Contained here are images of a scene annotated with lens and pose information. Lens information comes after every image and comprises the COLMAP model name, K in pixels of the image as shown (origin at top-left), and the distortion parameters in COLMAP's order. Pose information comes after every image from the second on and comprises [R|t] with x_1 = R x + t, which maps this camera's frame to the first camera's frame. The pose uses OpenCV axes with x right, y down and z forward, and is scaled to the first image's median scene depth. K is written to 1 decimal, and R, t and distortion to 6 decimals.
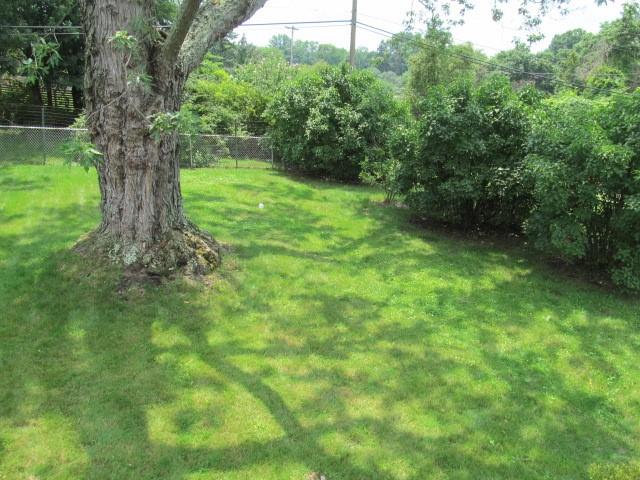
lens RADIAL K [[530.9, 0, 320.0], [0, 530.9, 240.0], [0, 0, 1]] dist [-0.042609, -0.000937]
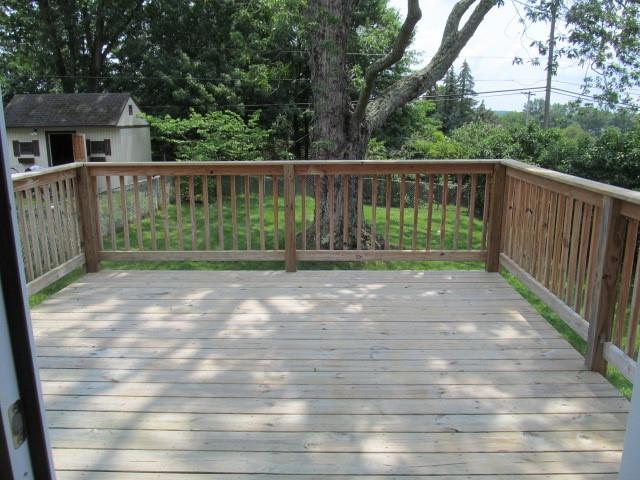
lens RADIAL K [[530.9, 0, 320.0], [0, 530.9, 240.0], [0, 0, 1]] dist [-0.042609, -0.000937]
pose [[0.895422, 0.061860, -0.440899, 0.160513], [-0.113156, 0.989402, -0.090991, 0.083976], [0.430598, 0.131366, 0.892933, -0.217669]]
